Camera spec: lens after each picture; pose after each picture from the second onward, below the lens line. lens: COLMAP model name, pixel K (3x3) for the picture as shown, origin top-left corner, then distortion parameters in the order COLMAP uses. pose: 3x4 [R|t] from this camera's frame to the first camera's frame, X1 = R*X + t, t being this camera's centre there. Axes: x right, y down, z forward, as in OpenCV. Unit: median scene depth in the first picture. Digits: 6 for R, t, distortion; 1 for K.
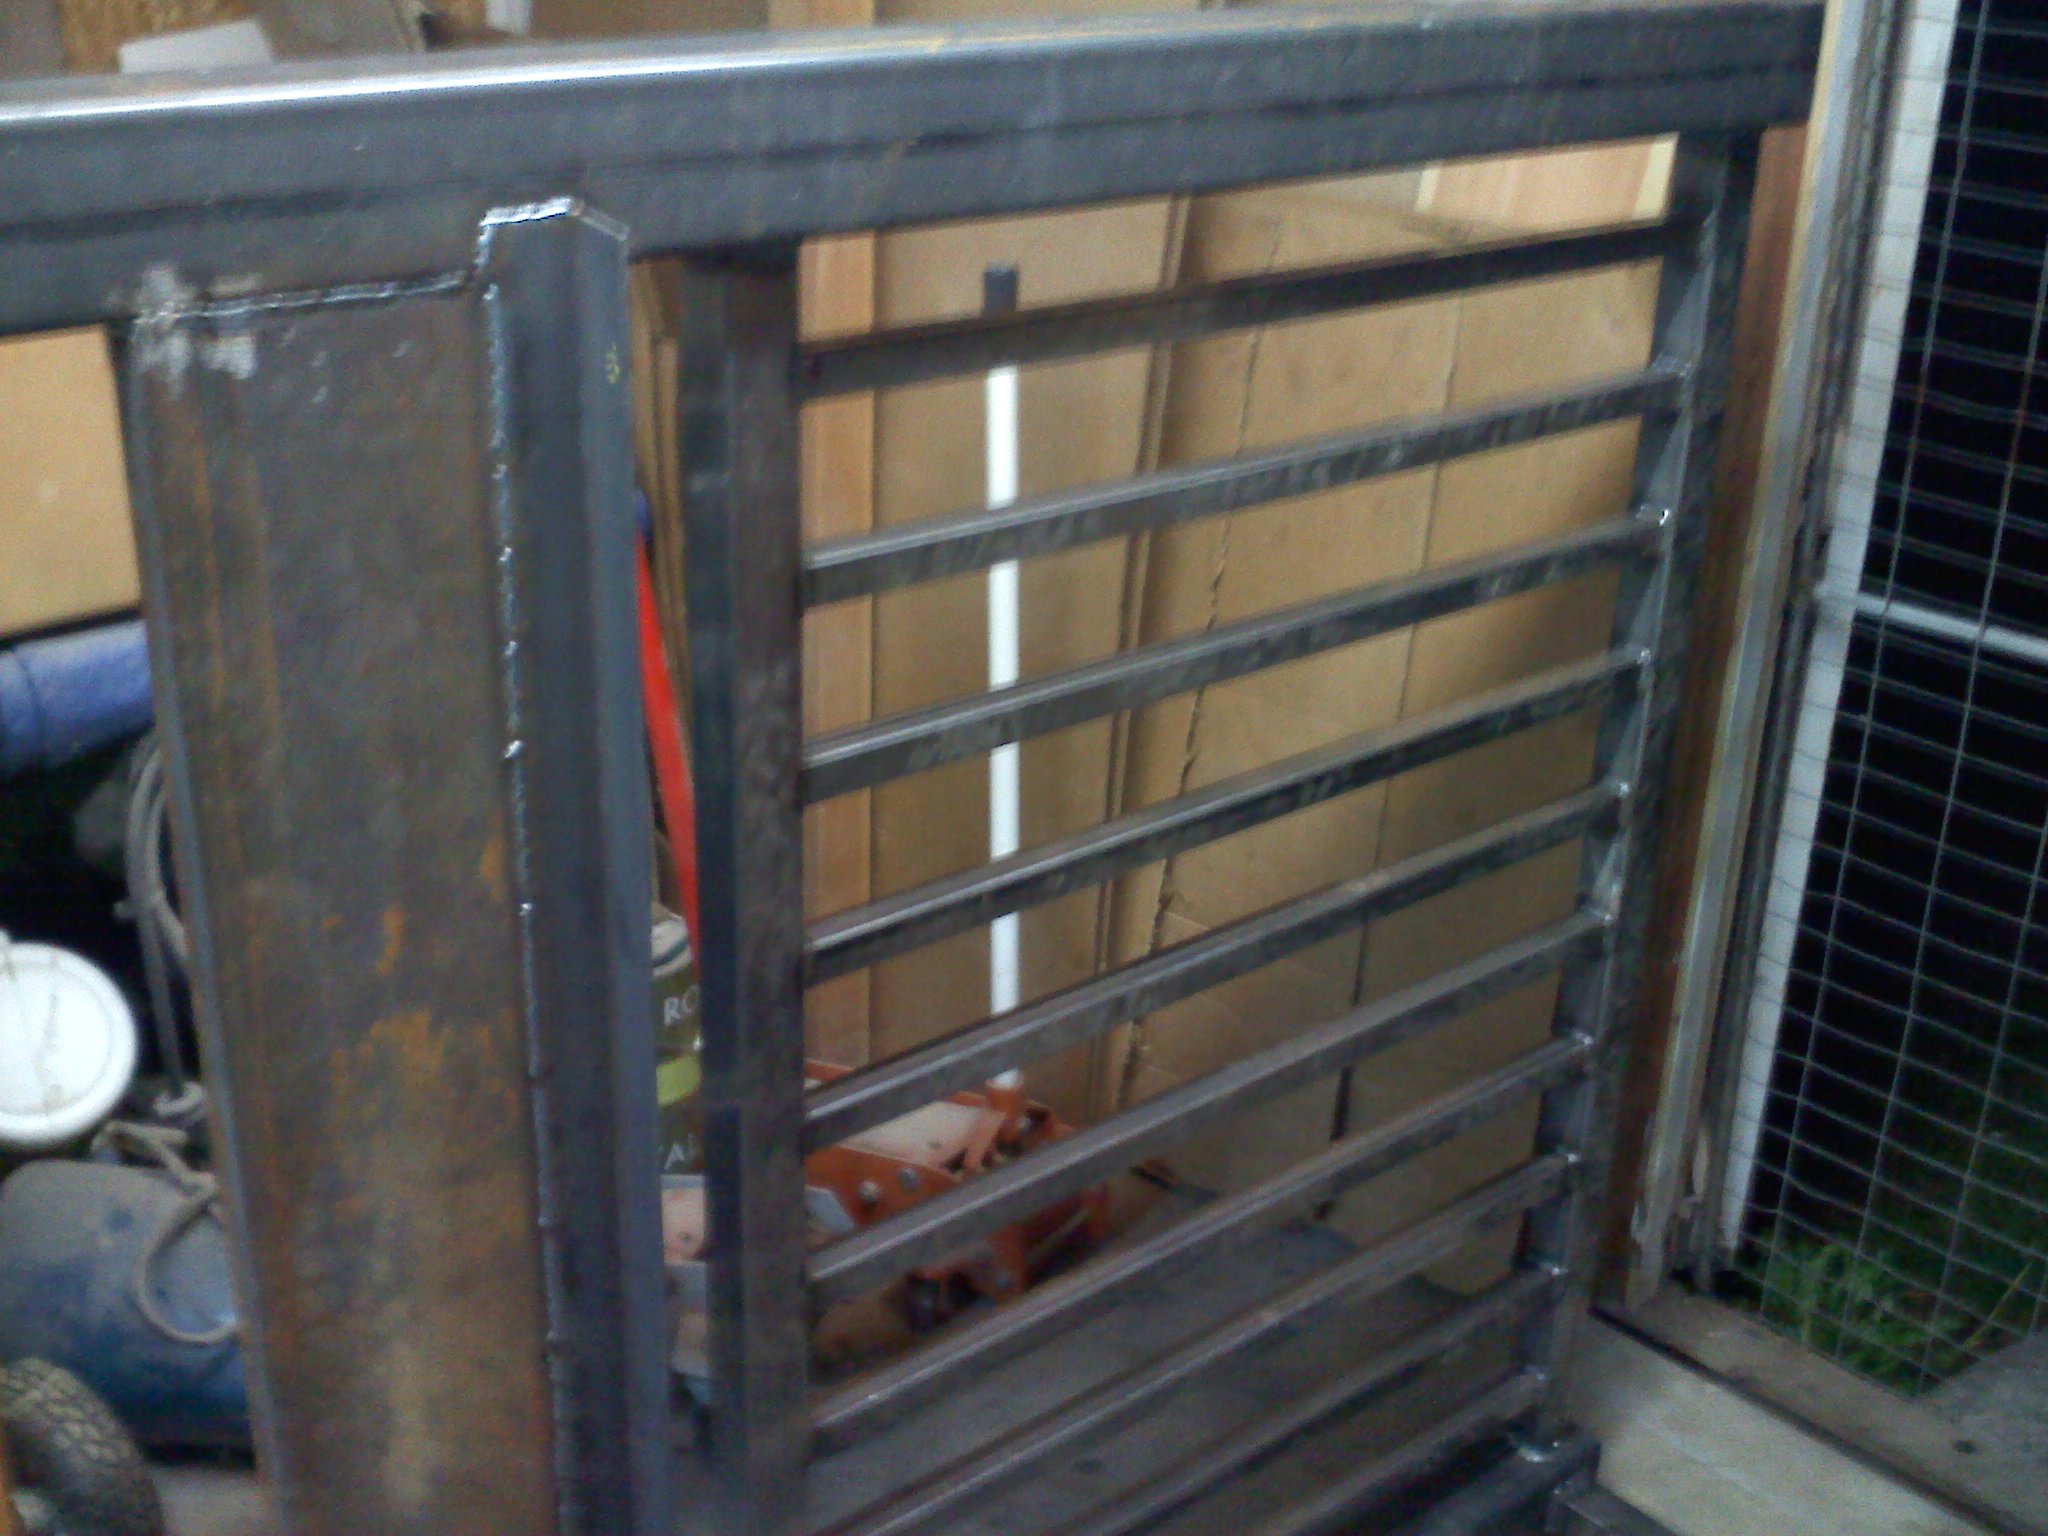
lens RADIAL K [[2478.6, 0, 993.0], [0, 2478.6, 806.2], [0, 0, 1]] dist [0.068564, -0.351998]
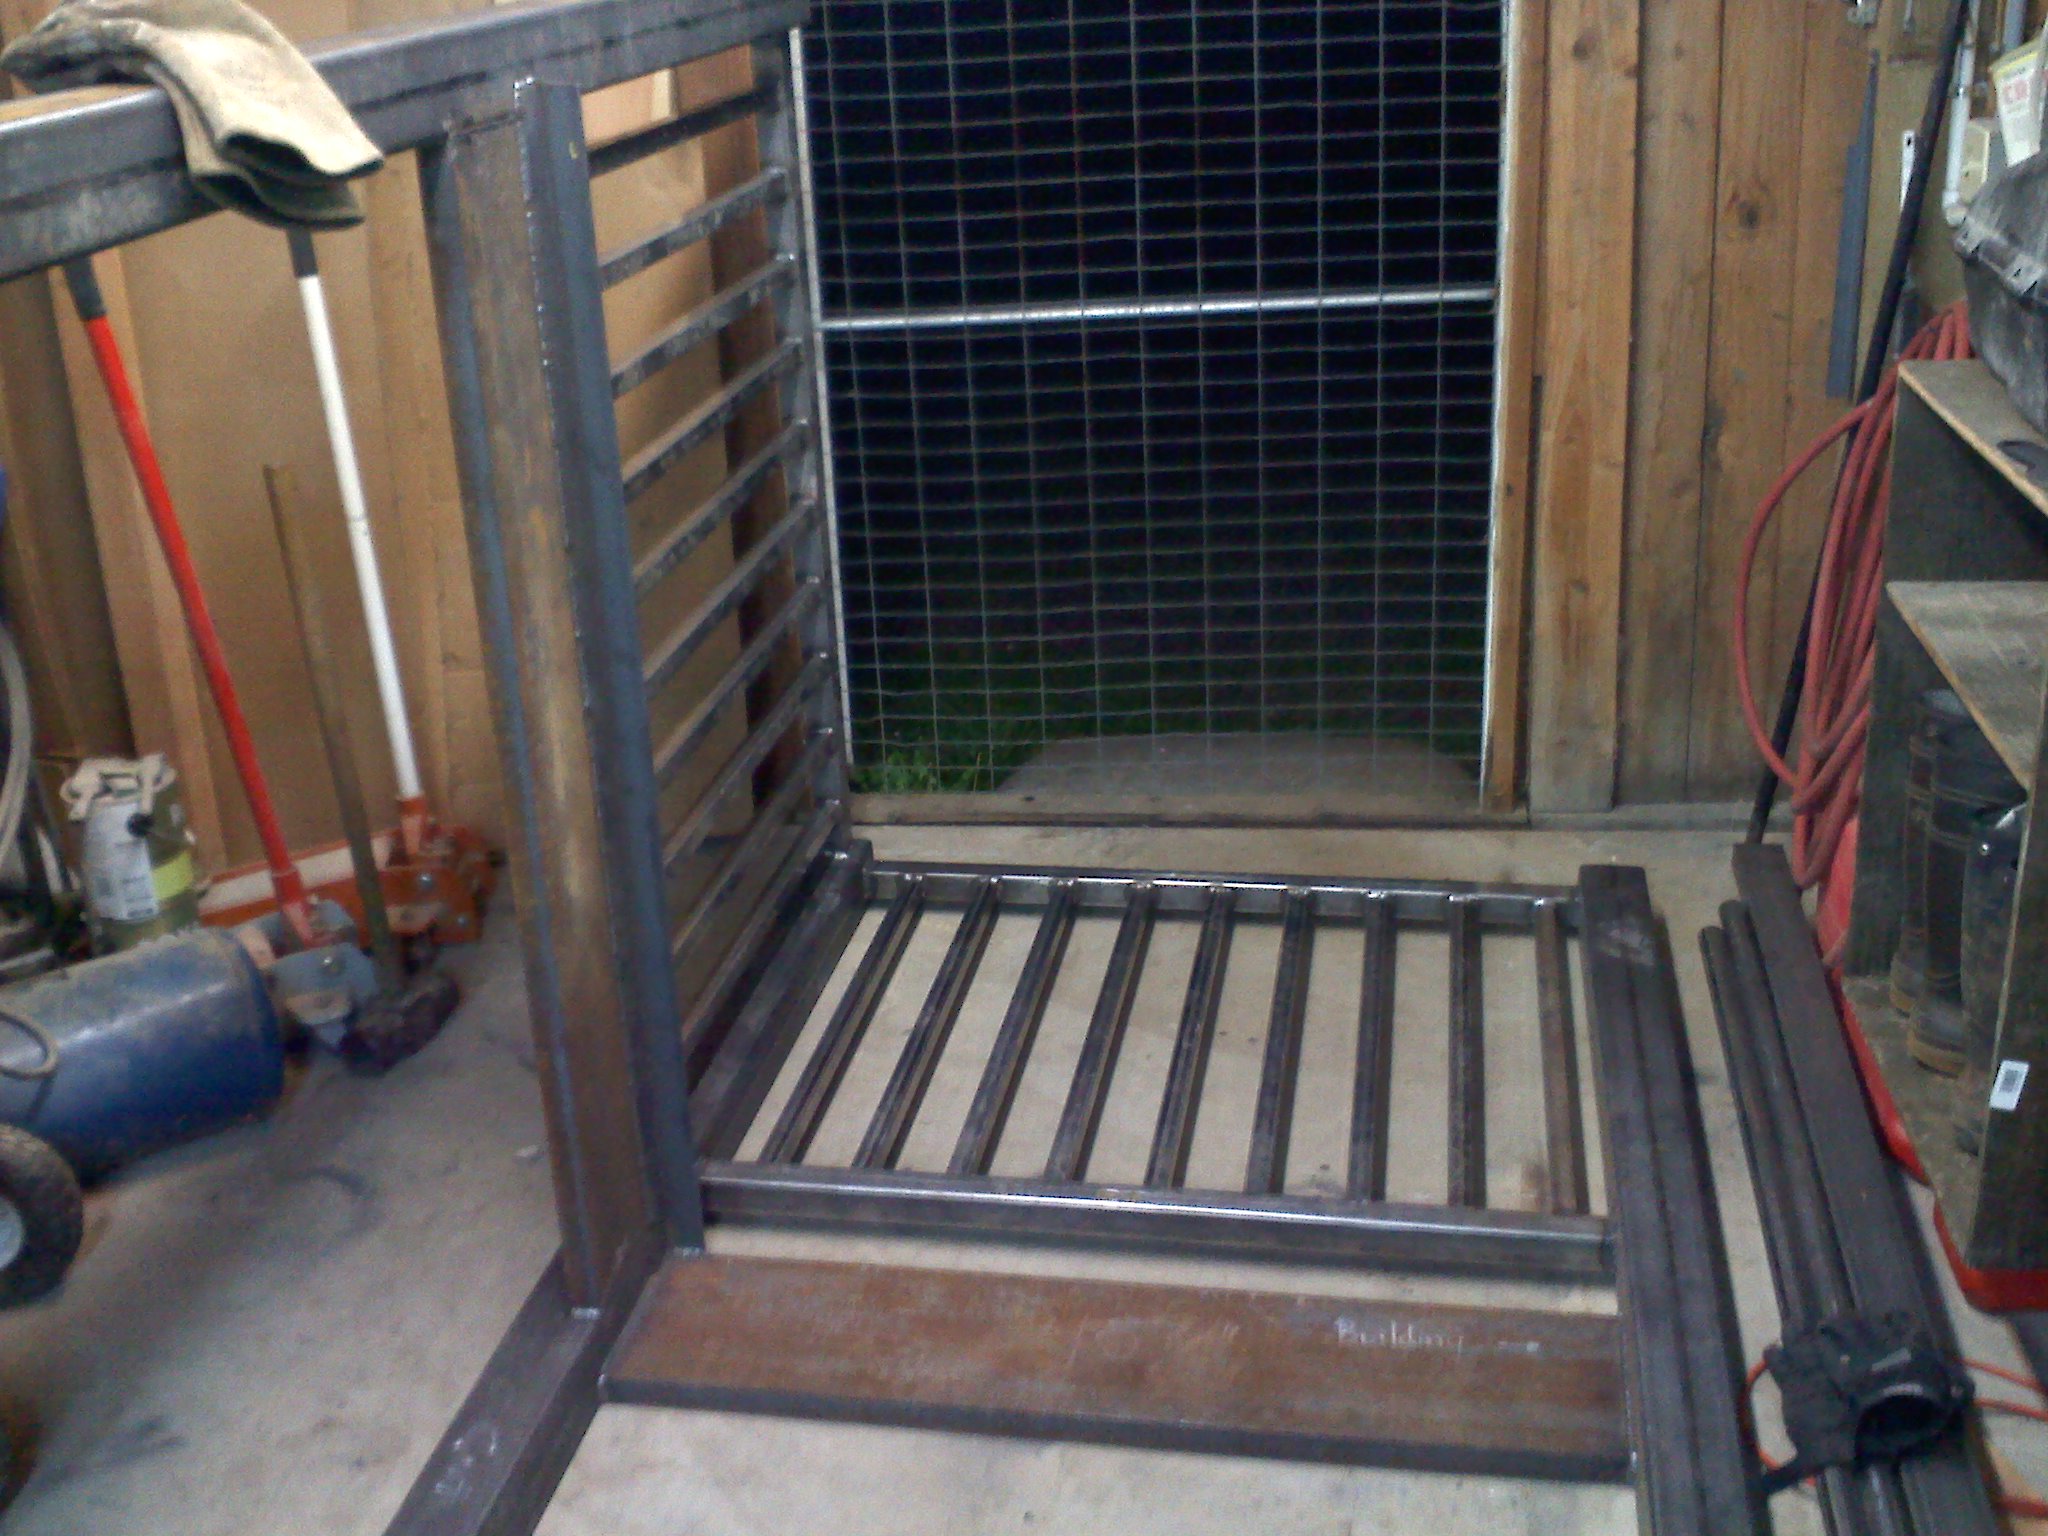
lens RADIAL K [[2478.6, 0, 993.0], [0, 2478.6, 806.2], [0, 0, 1]] dist [0.068564, -0.351998]
pose [[0.783427, -0.297166, 0.545833, -0.591111], [0.320196, 0.945735, 0.055310, 0.171078], [-0.532650, 0.131442, 0.836066, -0.431771]]
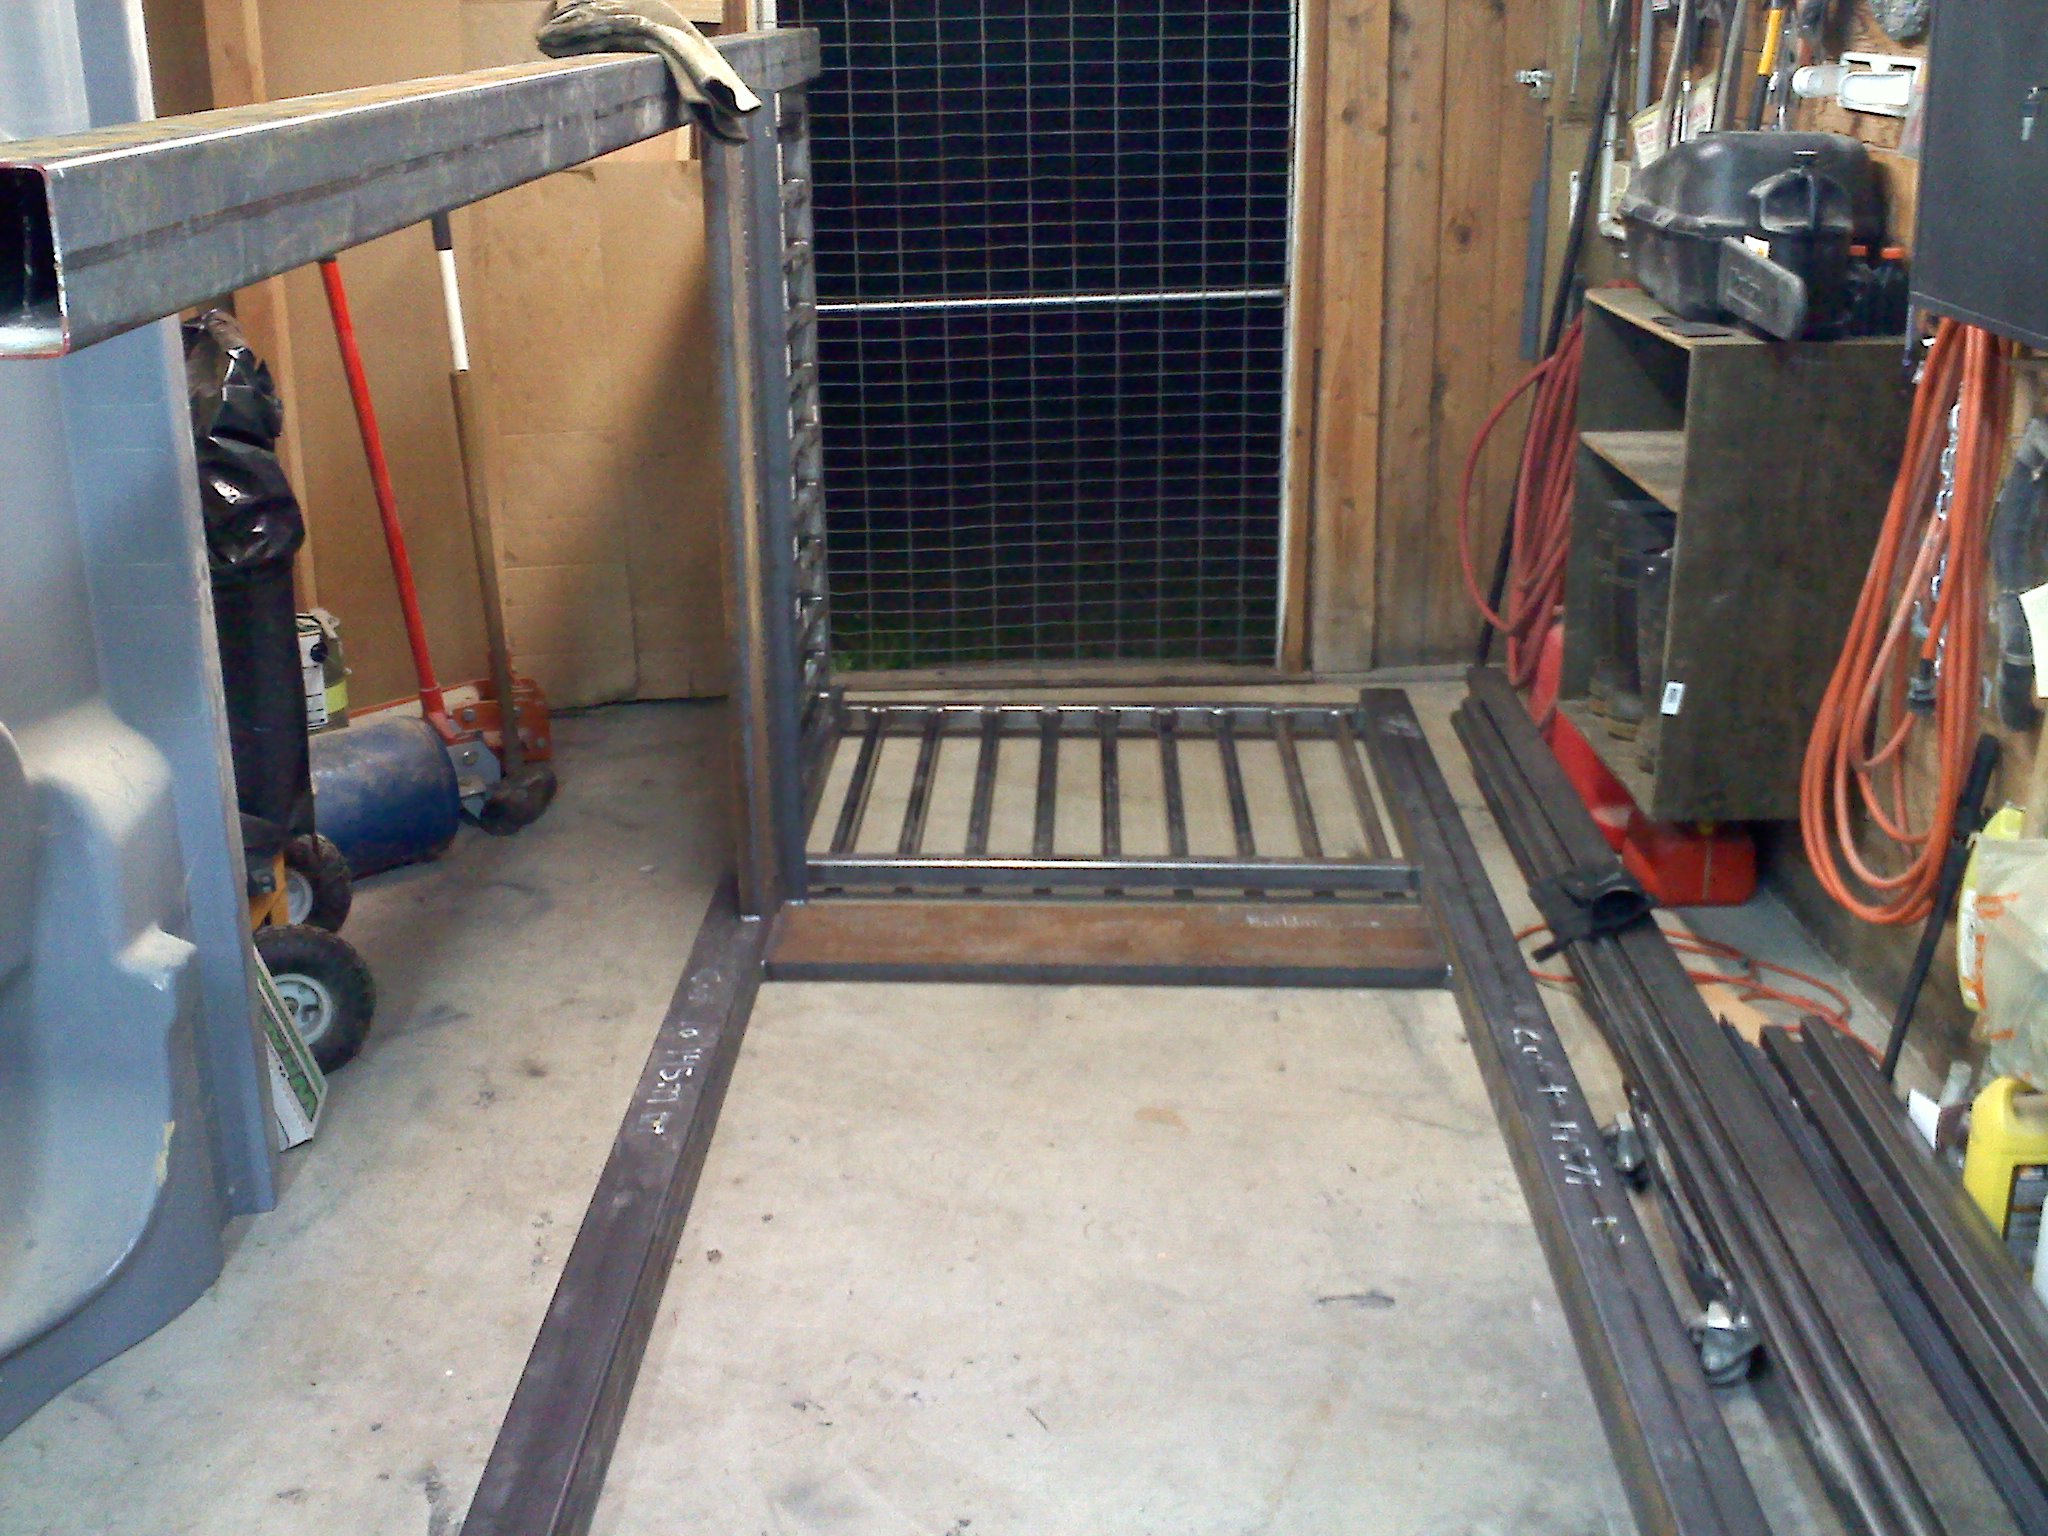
lens RADIAL K [[2442.8, 0, 1024.0], [0, 2442.8, 768.0], [0, 0, 1]] dist [0.230215, -1.260996]
pose [[0.686219, -0.267806, 0.676302, -1.252900], [0.327796, 0.943852, 0.041151, 0.311925], [-0.649349, 0.193450, 0.735475, -0.756003]]
